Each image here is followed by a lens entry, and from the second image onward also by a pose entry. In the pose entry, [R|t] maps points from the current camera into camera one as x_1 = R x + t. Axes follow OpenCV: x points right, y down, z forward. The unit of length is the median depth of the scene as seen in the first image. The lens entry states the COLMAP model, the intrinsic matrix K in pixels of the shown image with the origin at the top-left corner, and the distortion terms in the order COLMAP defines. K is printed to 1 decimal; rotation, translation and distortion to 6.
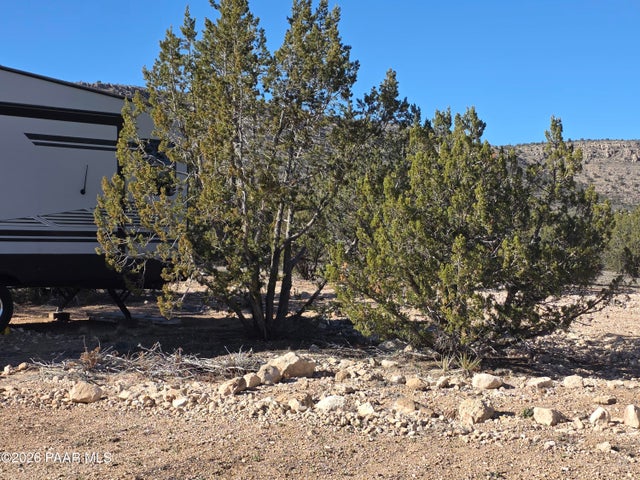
lens RADIAL K [[1157.5, 0, 318.8], [0, 1157.5, 216.2], [0, 0, 1]] dist [0.256201, -1.031477]
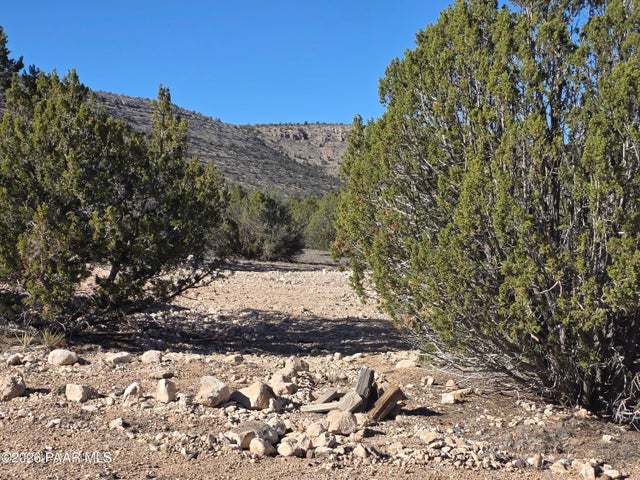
lens RADIAL K [[1160.1, 0, 320.0], [0, 1160.1, 240.0], [0, 0, 1]] dist [0.261679, -1.030132]
pose [[0.974649, 0.020249, 0.222820, 0.134296], [-0.029060, 0.998917, 0.036339, 0.004623], [-0.221843, -0.041893, 0.974182, 0.023373]]
